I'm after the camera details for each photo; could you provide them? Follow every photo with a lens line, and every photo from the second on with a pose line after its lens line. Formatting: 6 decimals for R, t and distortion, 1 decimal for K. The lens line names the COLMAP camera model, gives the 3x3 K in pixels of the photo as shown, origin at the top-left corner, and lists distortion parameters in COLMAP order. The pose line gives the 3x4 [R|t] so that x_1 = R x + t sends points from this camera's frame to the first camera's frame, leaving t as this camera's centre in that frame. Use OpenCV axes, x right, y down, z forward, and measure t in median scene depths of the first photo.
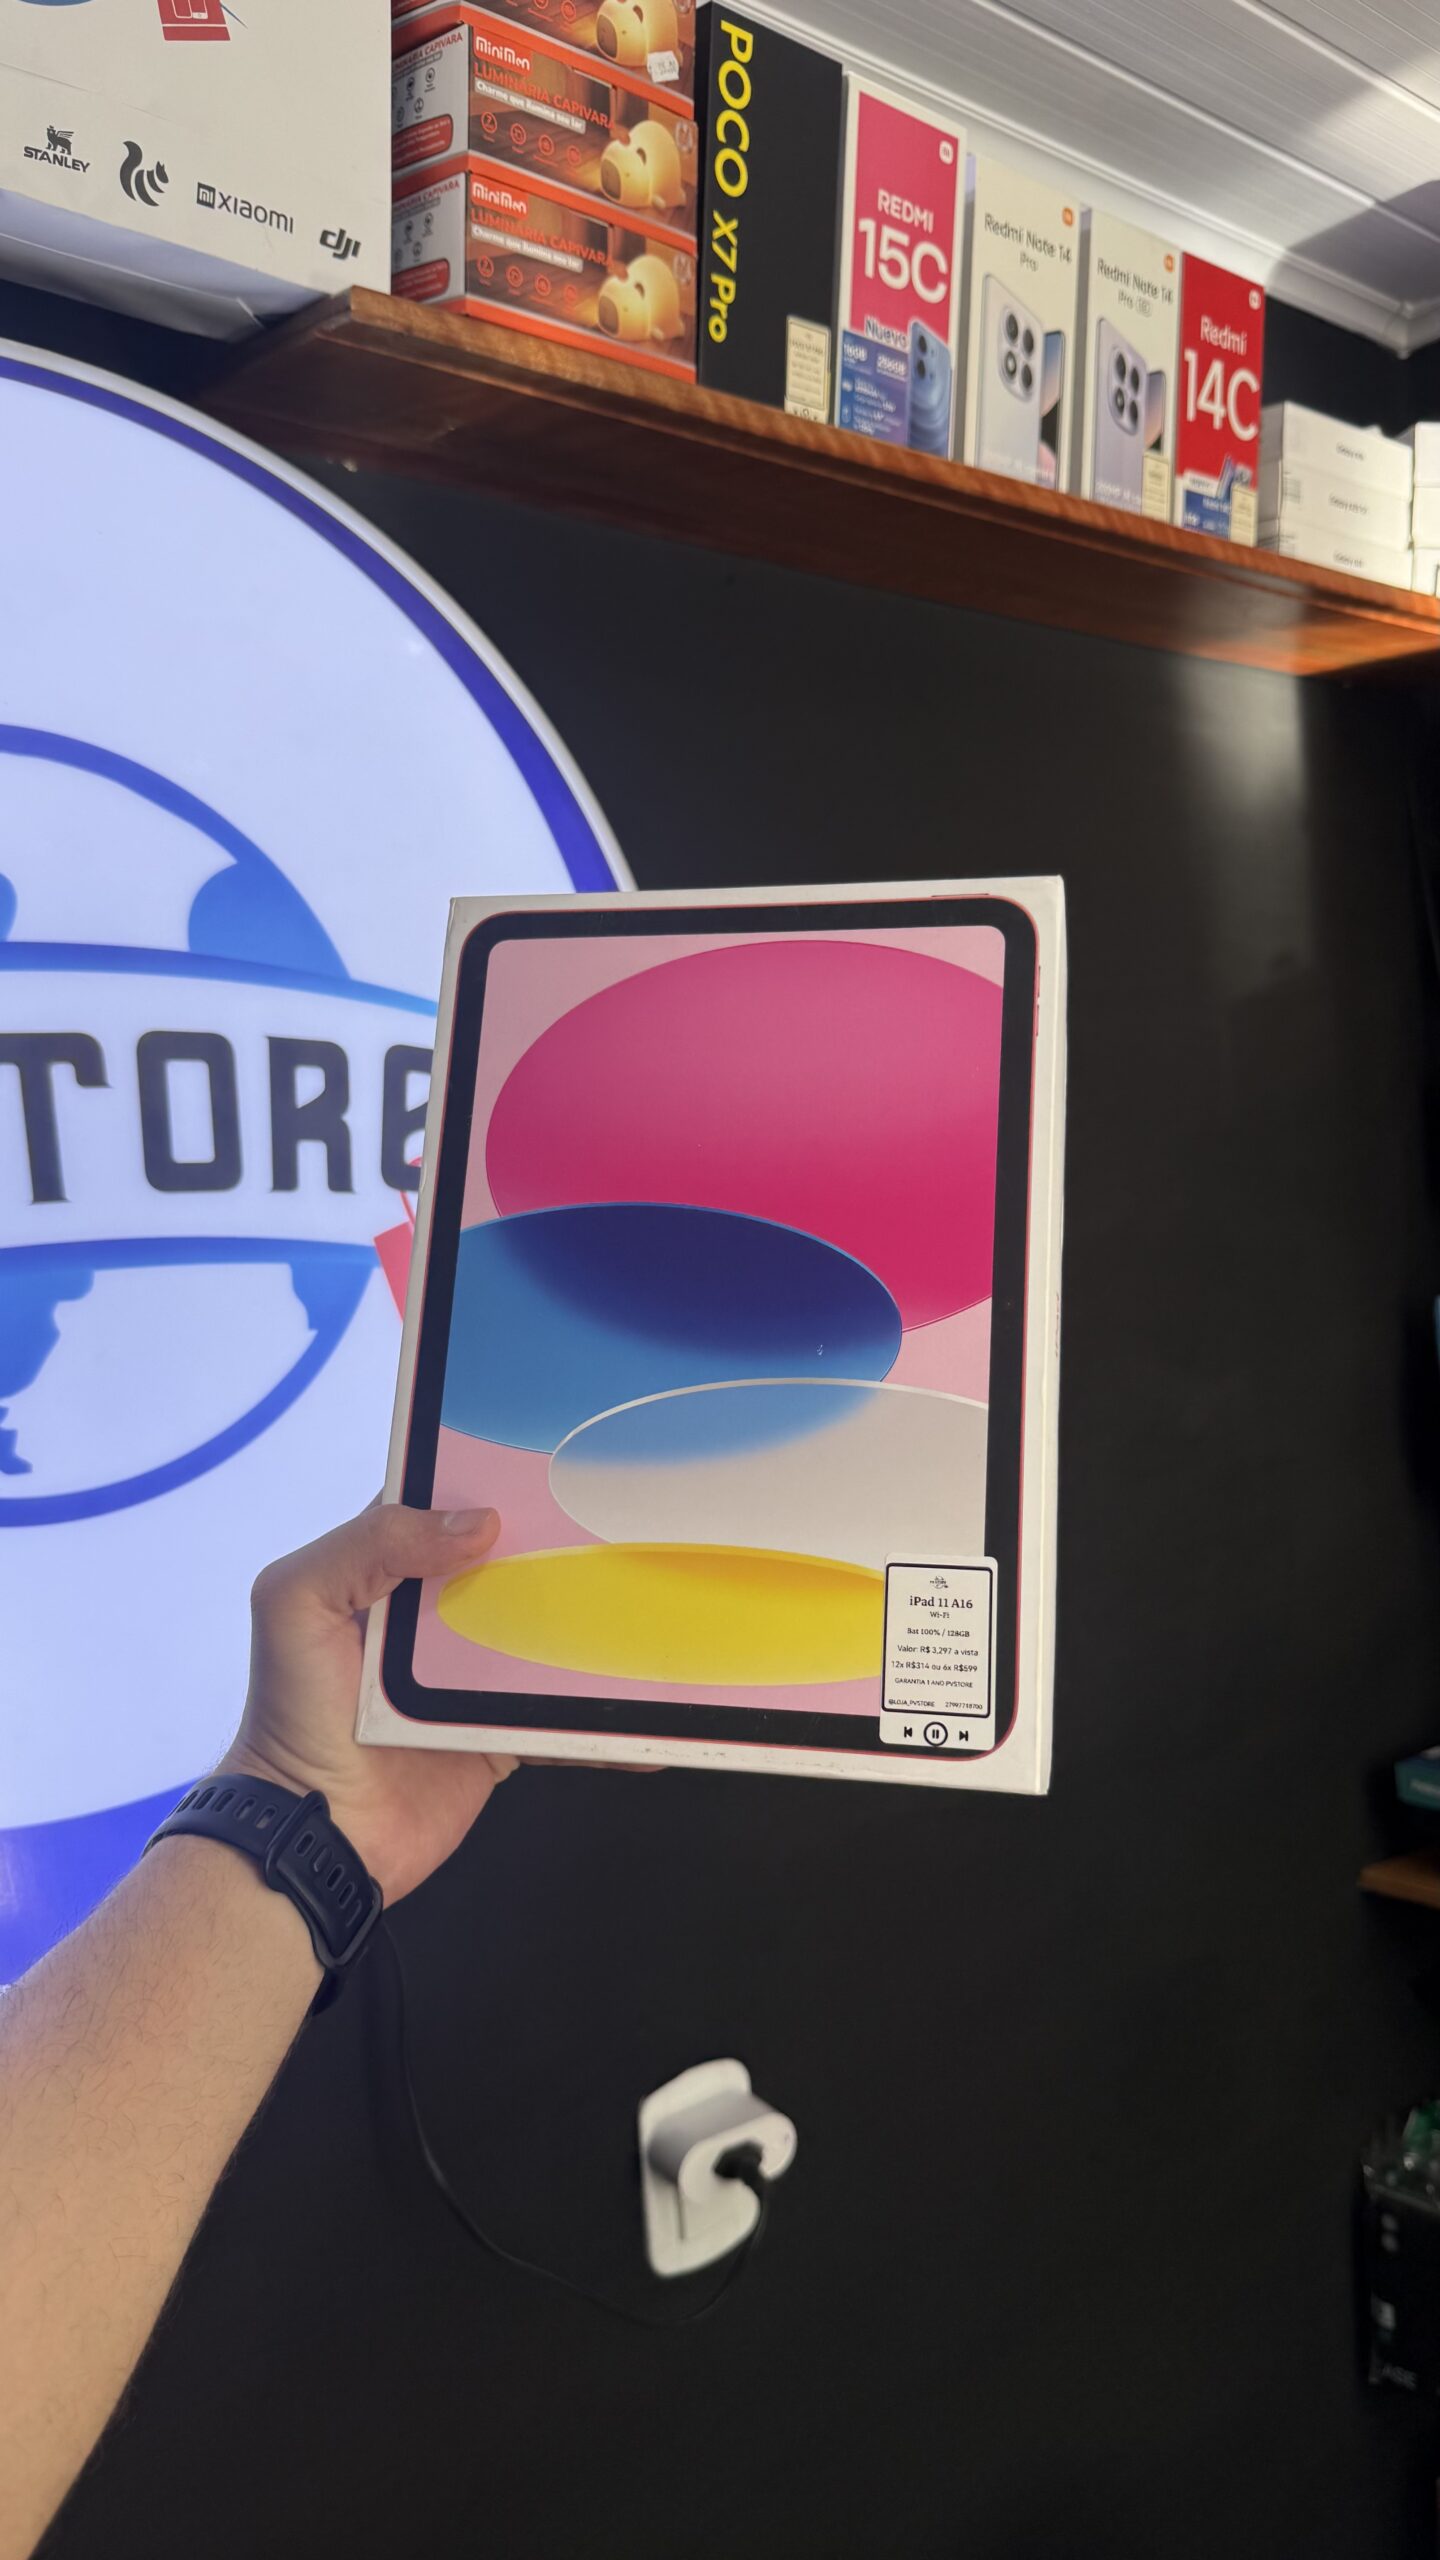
lens RADIAL K [[1860.4, 0, 720.0], [0, 1860.4, 1280.0], [0, 0, 1]] dist [-0.016000, -0.008310]
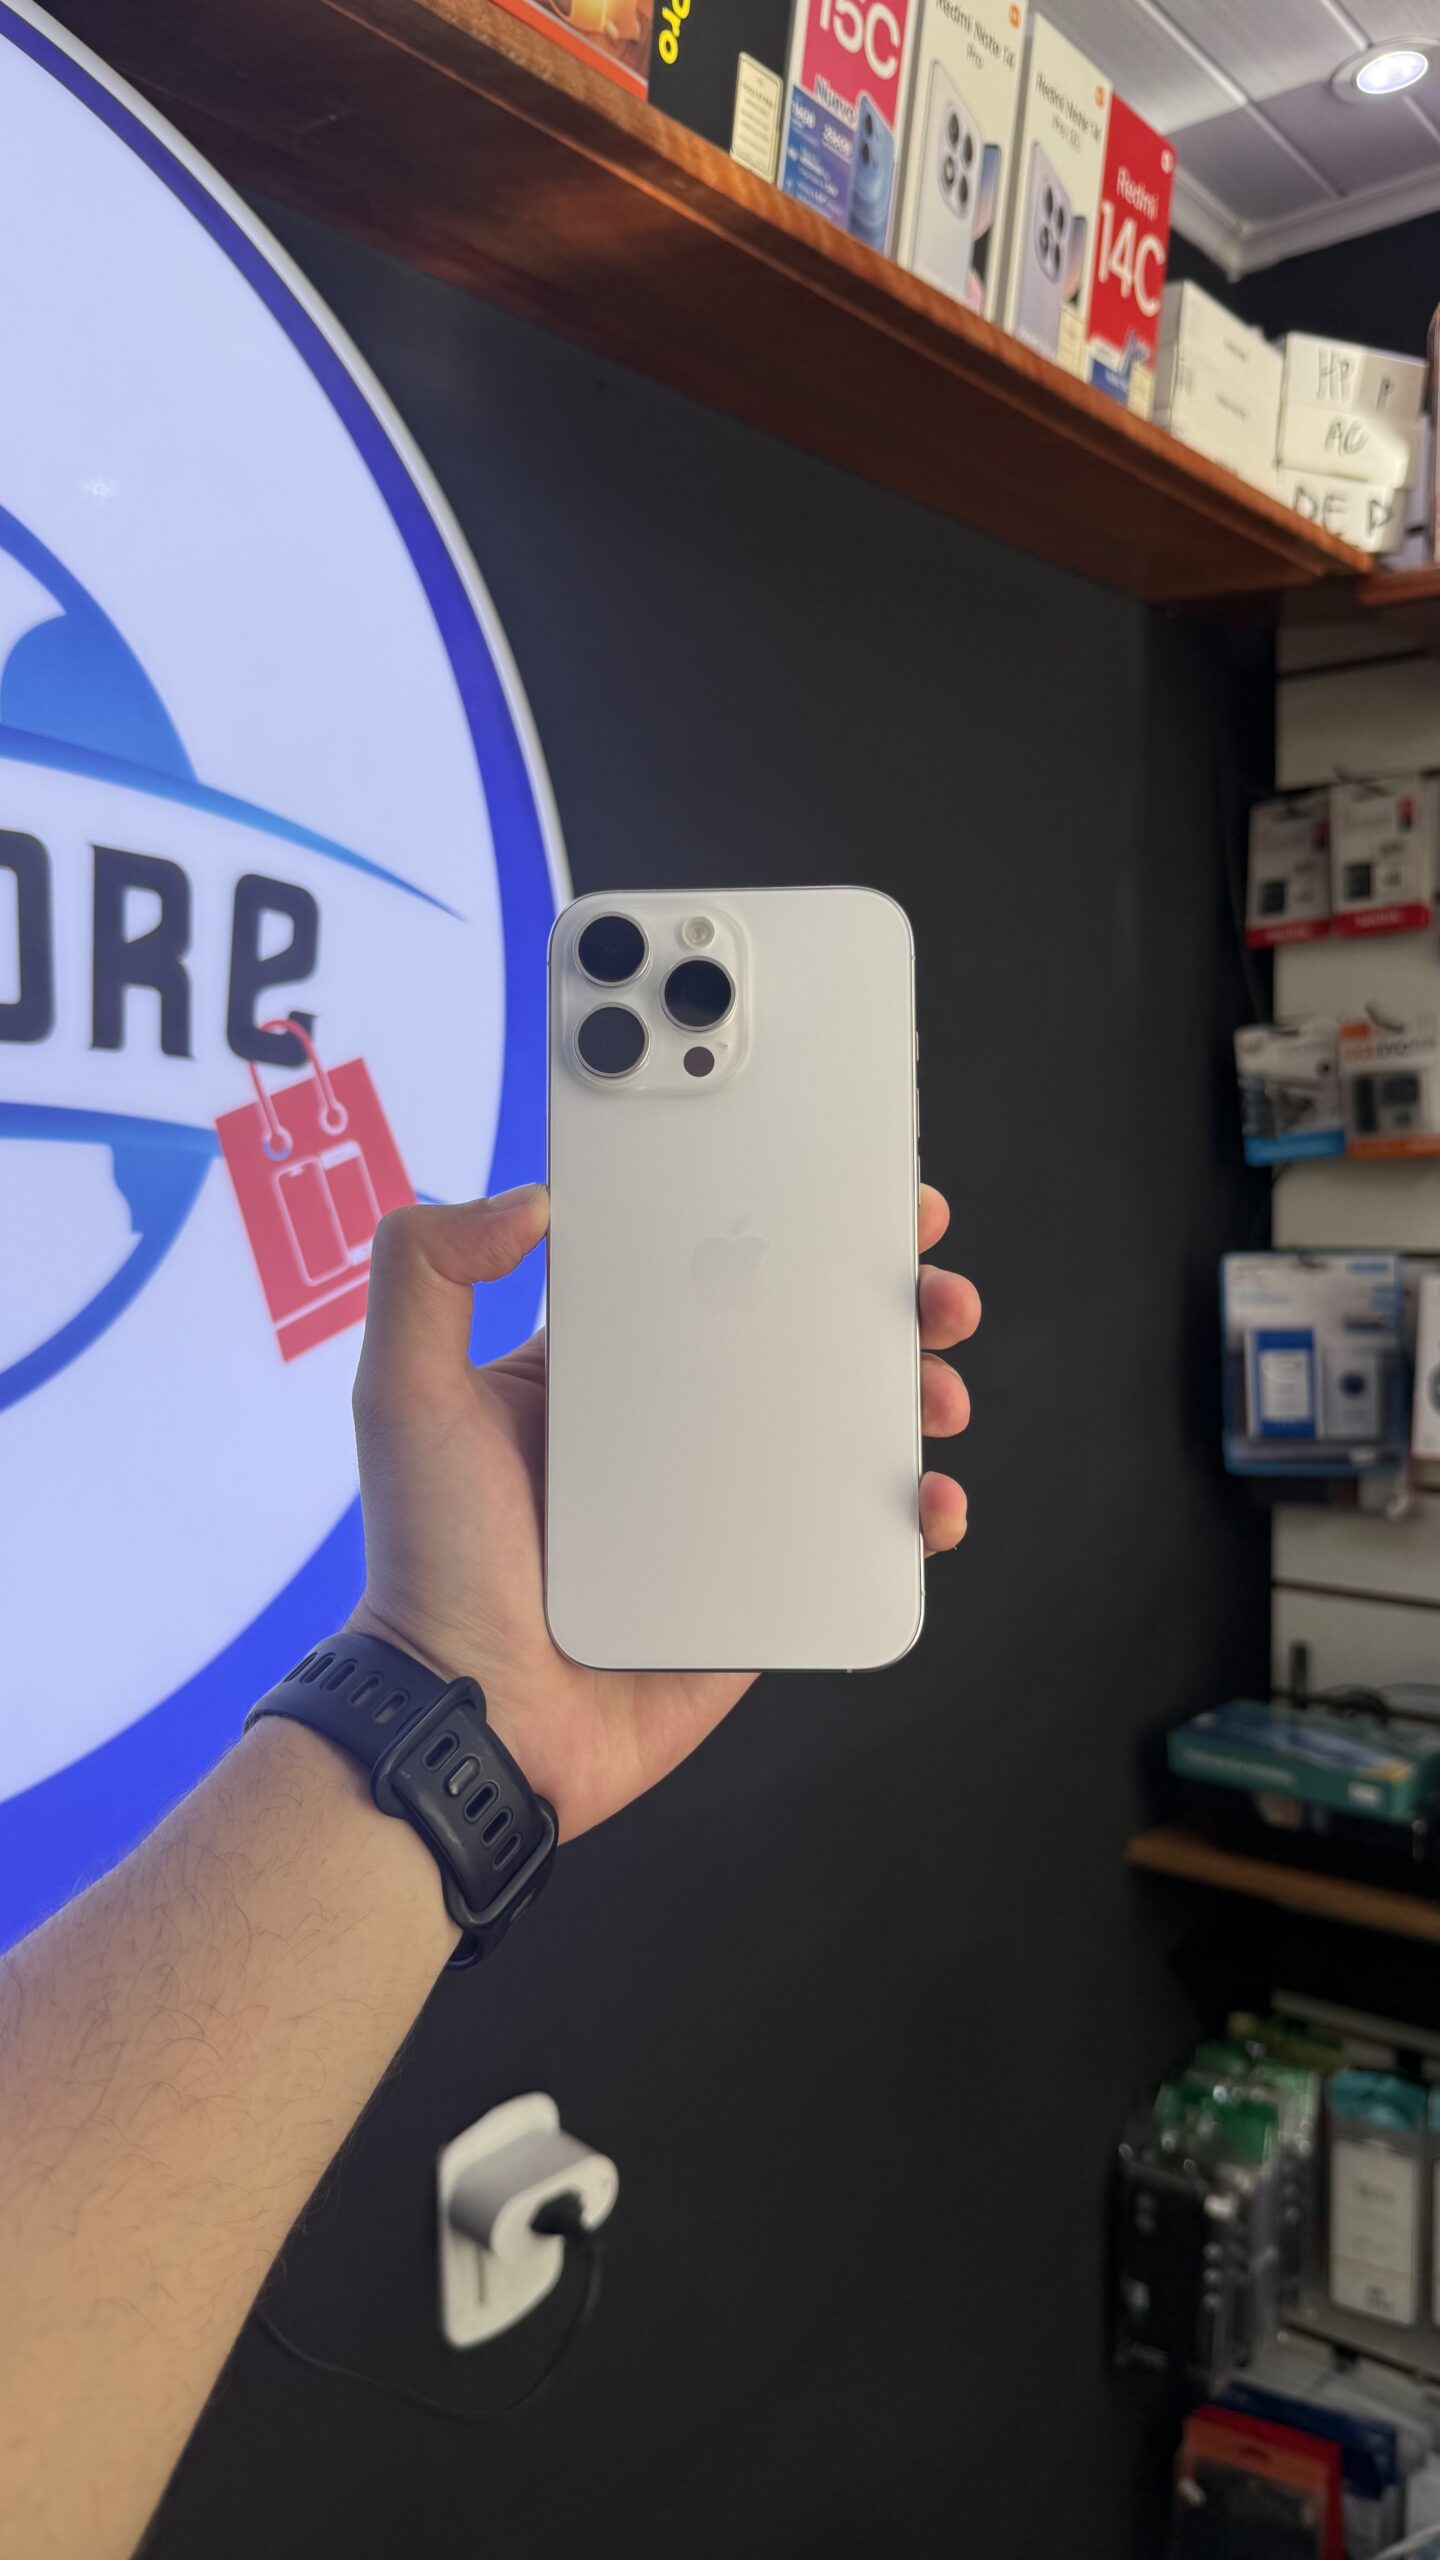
lens RADIAL K [[1881.1, 0, 736.6], [0, 1881.1, 1273.1], [0, 0, 1]] dist [-0.022442, 0.000877]
pose [[0.977814, 0.037291, 0.206127, -0.107239], [-0.042583, 0.998866, 0.021293, 0.013299], [-0.205099, -0.029598, 0.978294, 0.141948]]
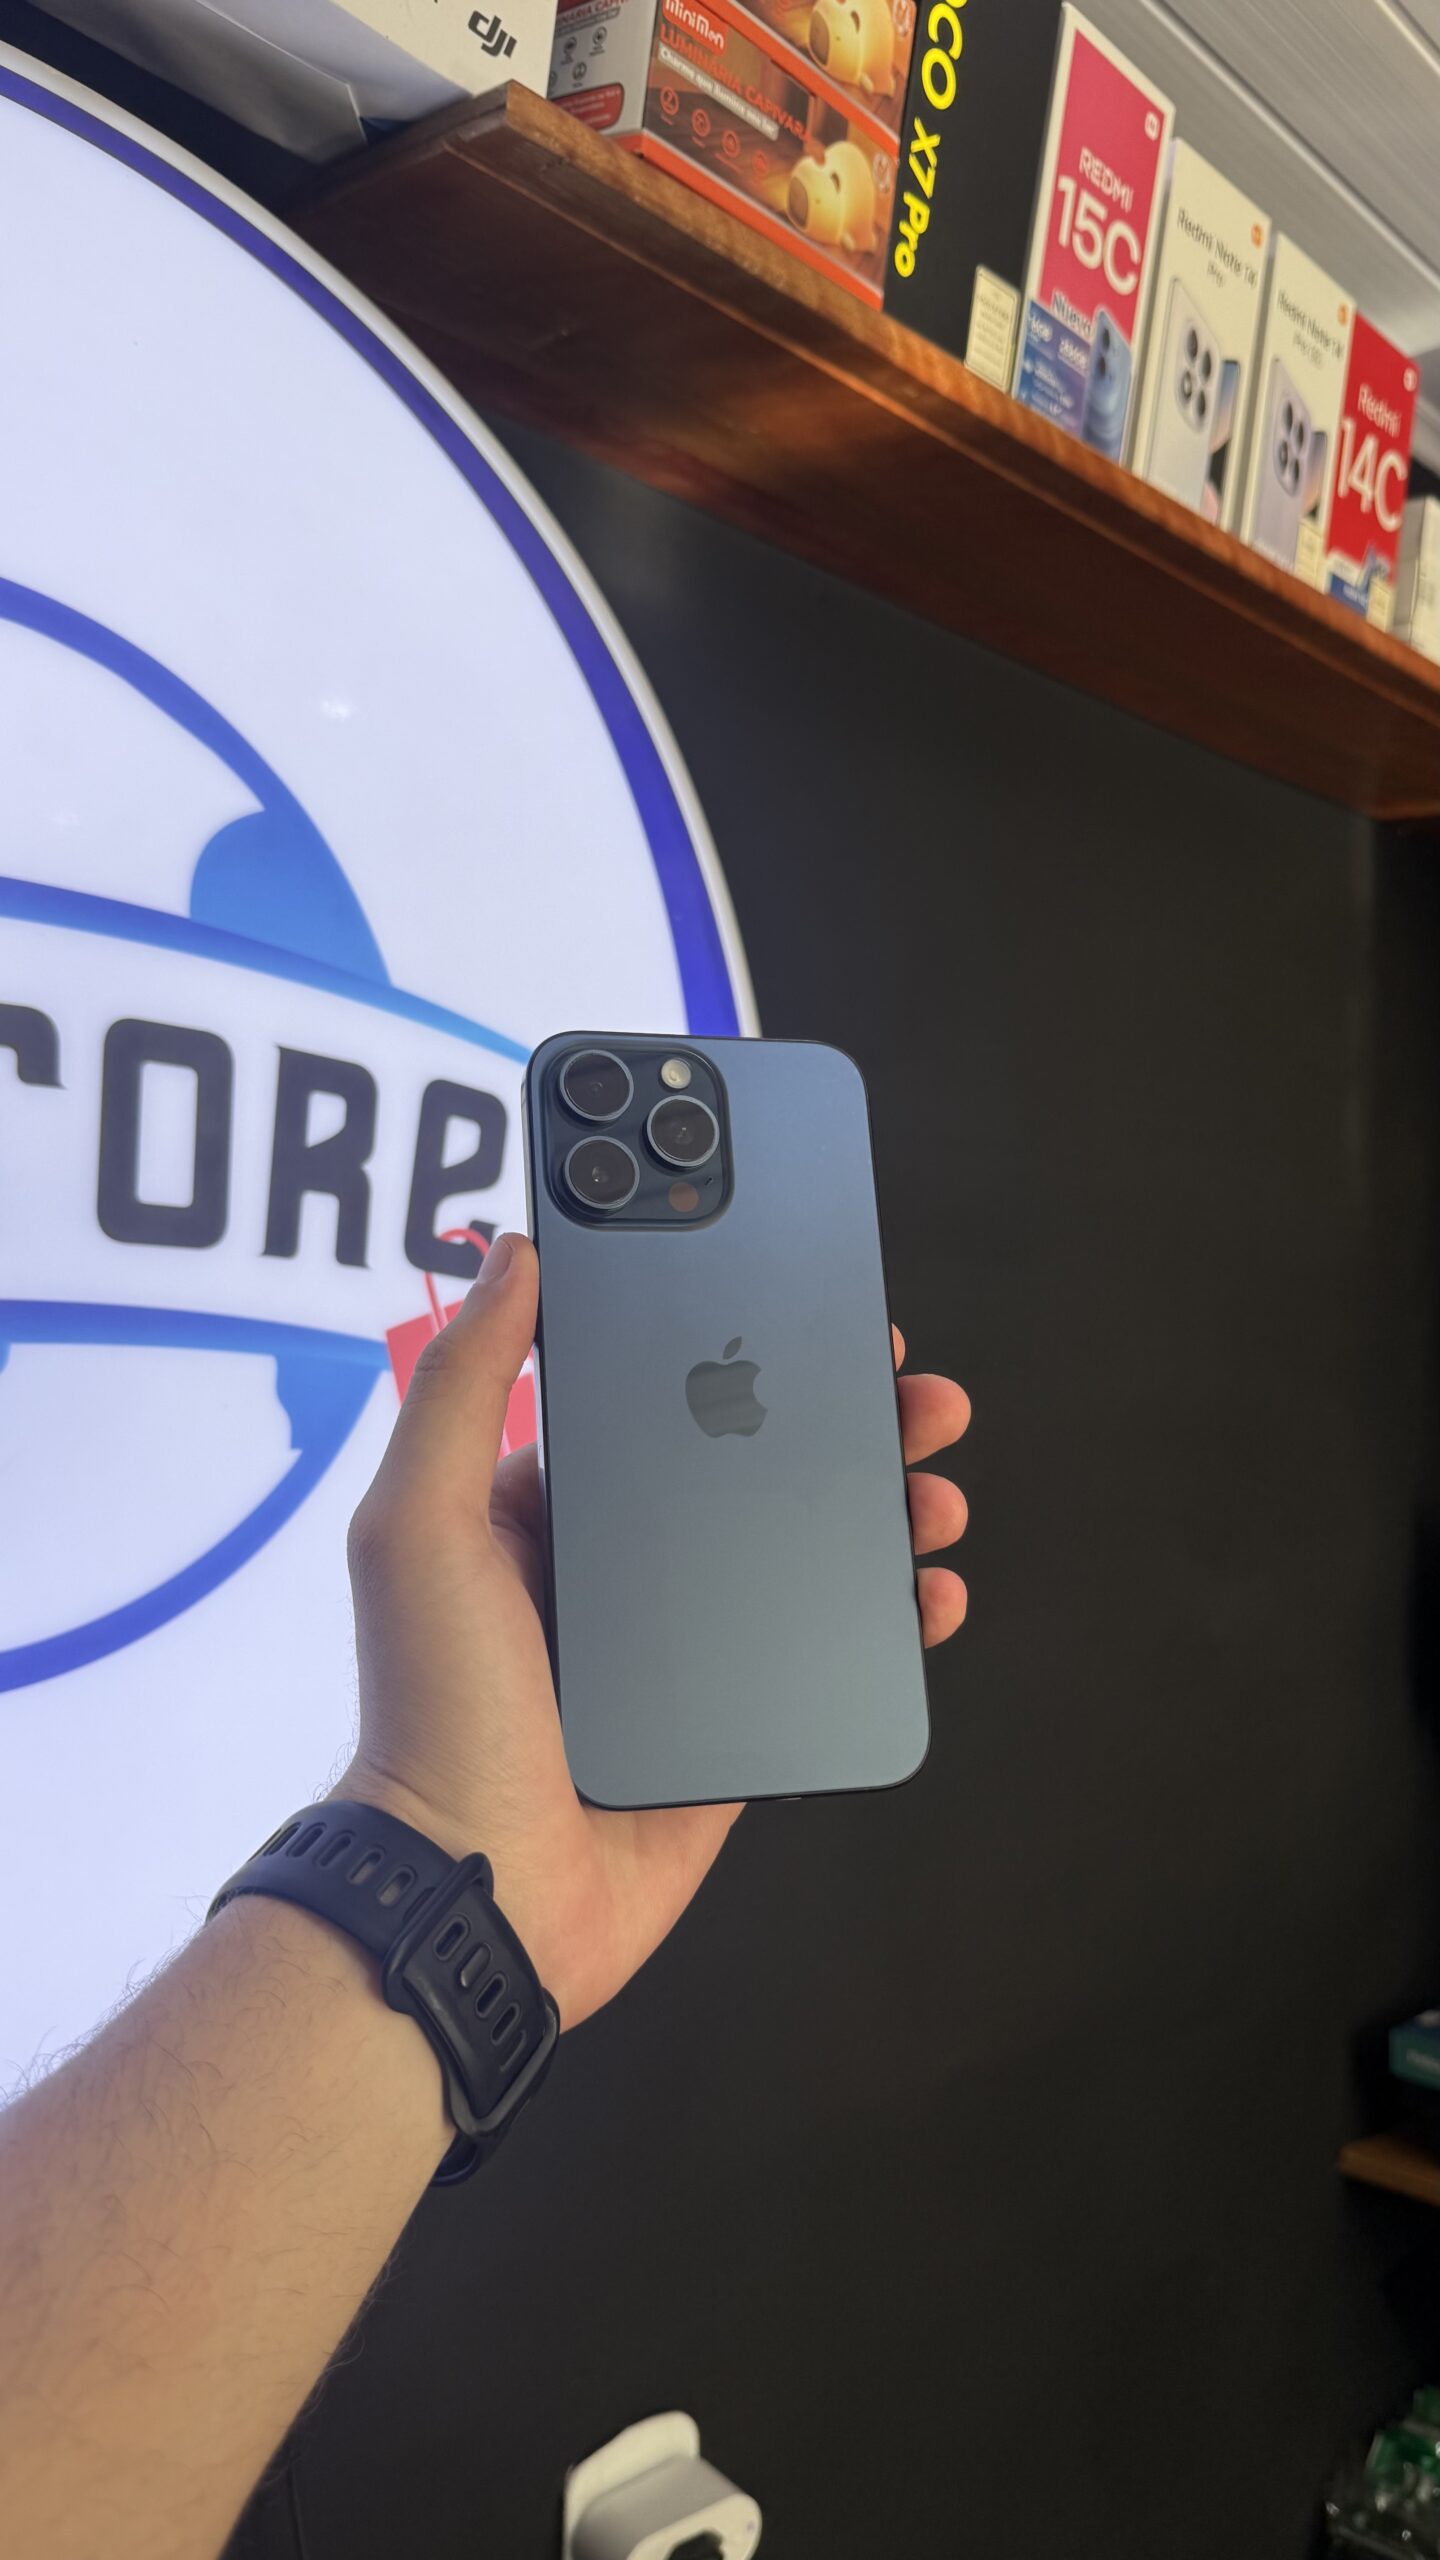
lens RADIAL K [[1873.2, 0, 720.0], [0, 1873.2, 1280.0], [0, 0, 1]] dist [-0.020175, -0.001665]
pose [[0.991593, 0.091841, 0.091147, -0.100904], [-0.084899, 0.993384, -0.077327, 0.002795], [-0.097645, 0.068938, 0.992831, 0.196546]]
